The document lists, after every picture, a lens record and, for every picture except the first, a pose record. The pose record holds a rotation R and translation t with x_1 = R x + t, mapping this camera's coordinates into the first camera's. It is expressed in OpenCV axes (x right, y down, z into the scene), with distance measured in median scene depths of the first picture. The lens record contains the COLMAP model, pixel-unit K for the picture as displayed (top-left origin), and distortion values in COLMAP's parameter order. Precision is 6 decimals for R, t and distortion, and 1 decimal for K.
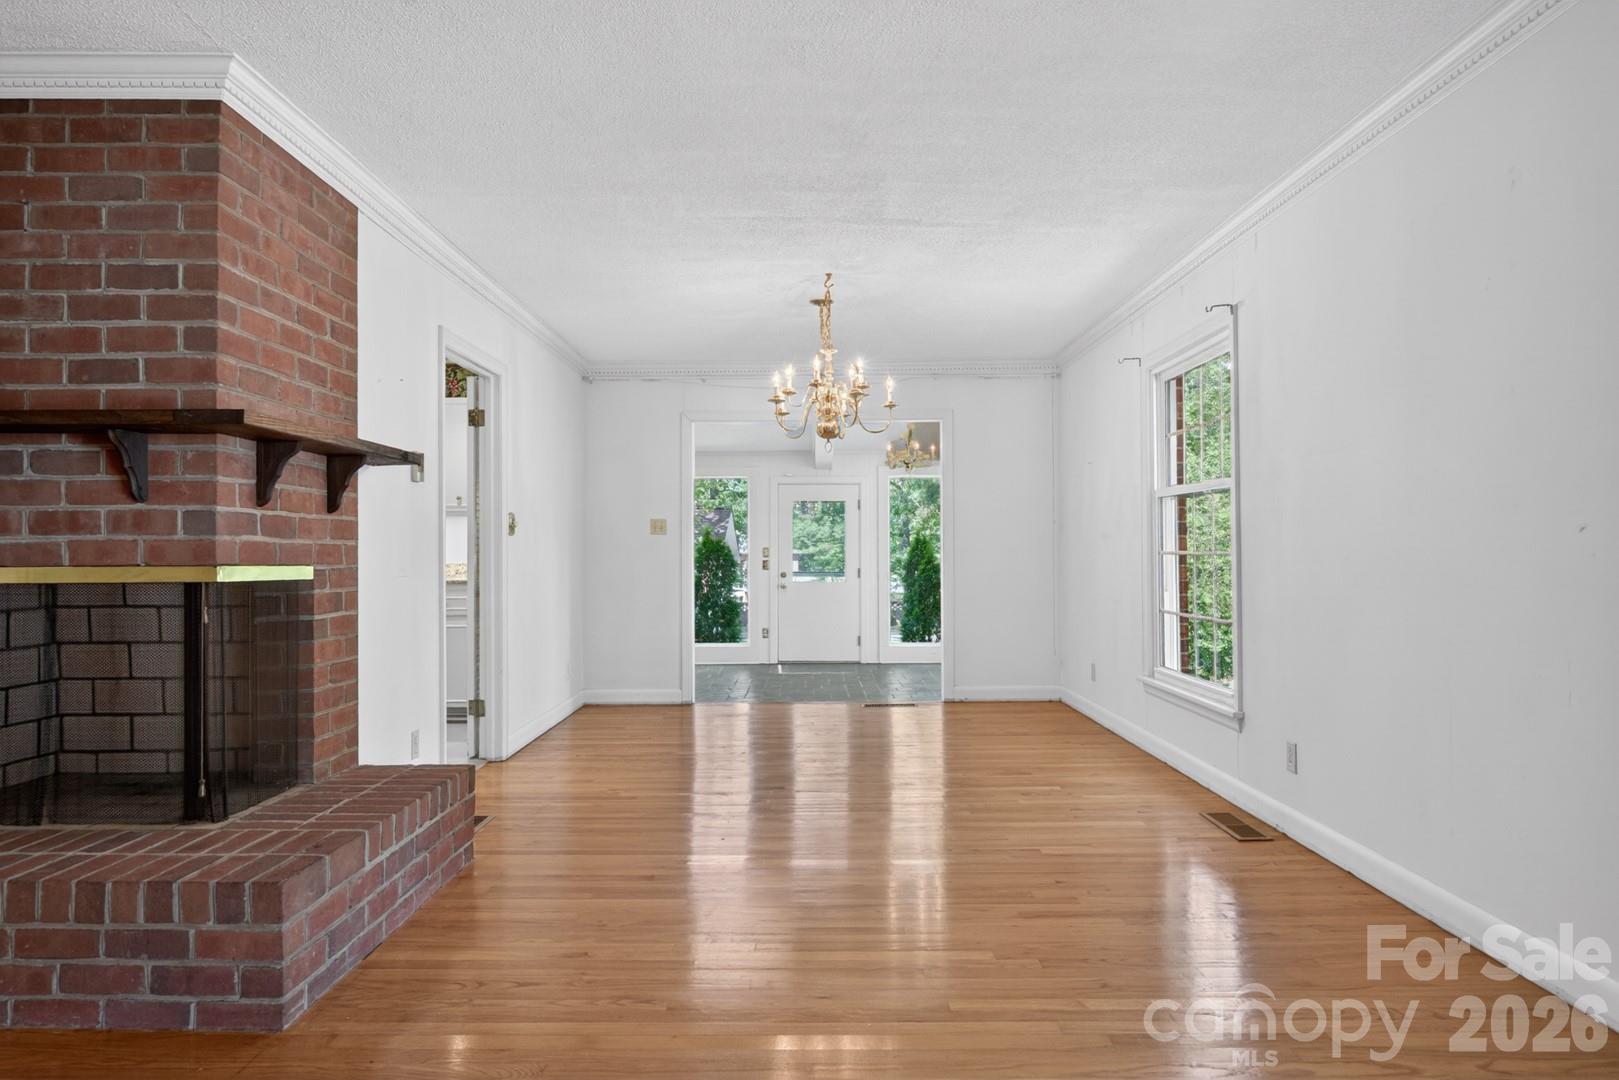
lens RADIAL K [[978.3, 0, 812.8], [0, 978.3, 542.5], [0, 0, 1]] dist [-0.002896, -0.000458]
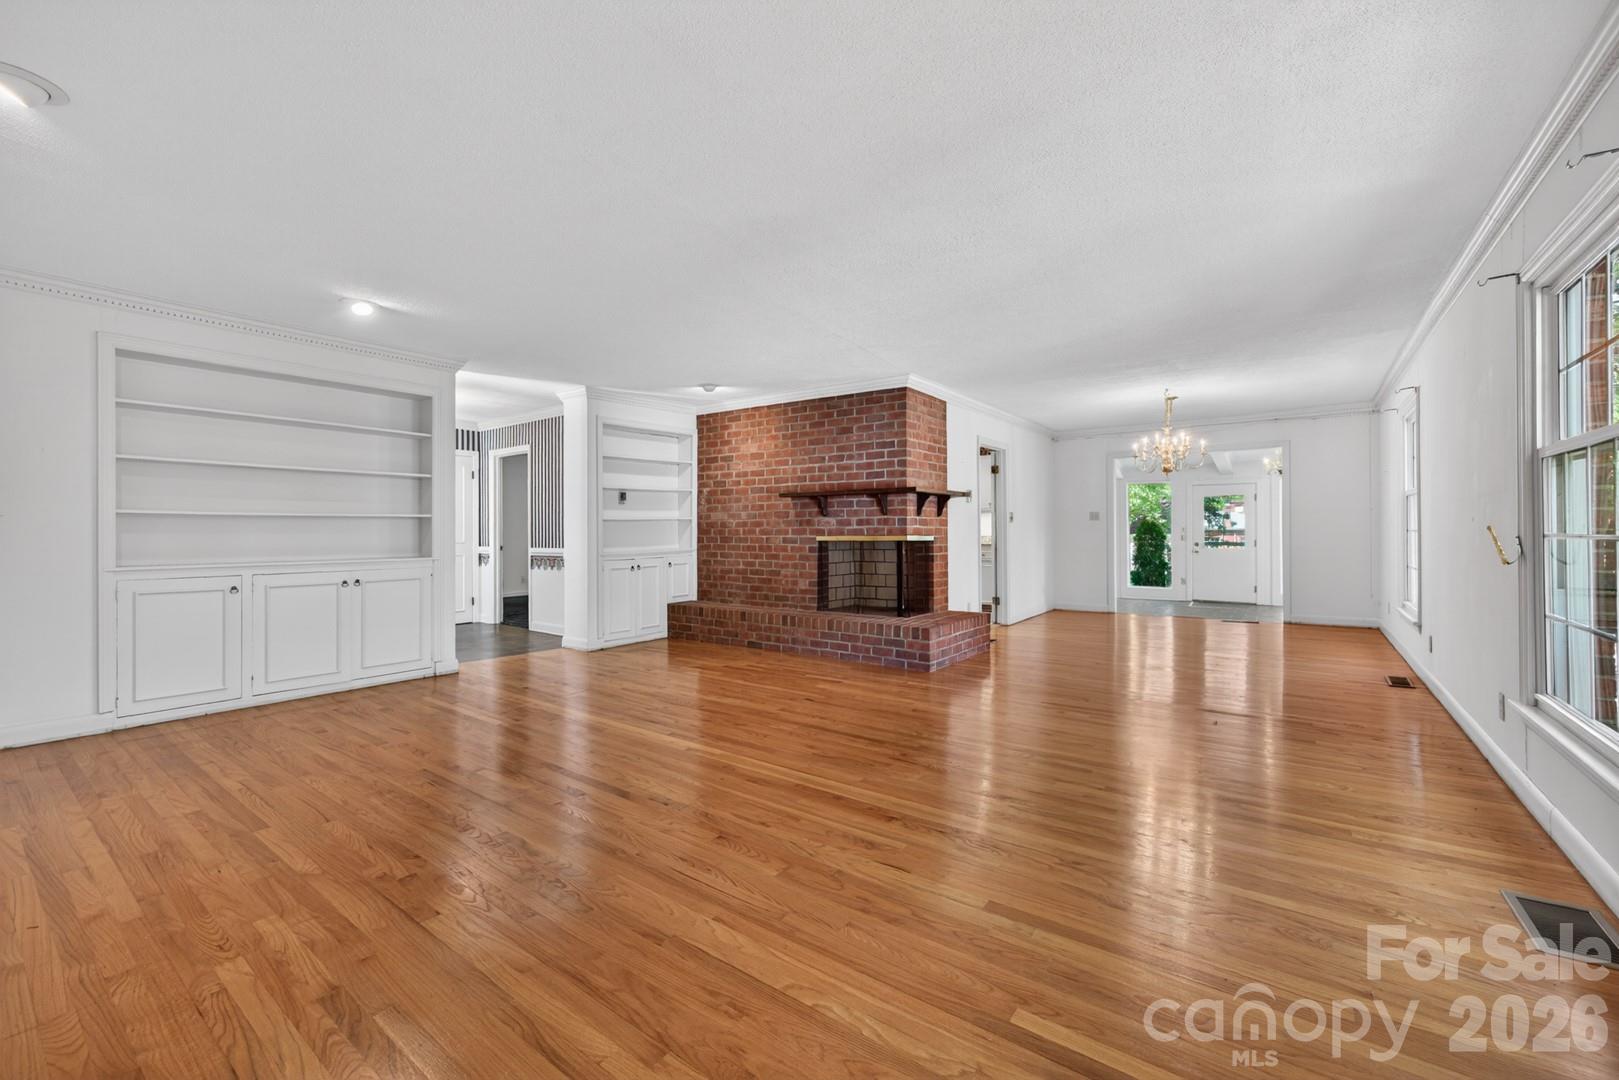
lens RADIAL K [[633.2, 0, 819.0], [0, 633.2, 531.1], [0, 0, 1]] dist [-0.003138, 0.000005]
pose [[0.810476, -0.001358, -0.585770, 0.339753], [0.008619, 0.999917, 0.009608, -0.011579], [0.585708, -0.012836, 0.810420, -0.785467]]
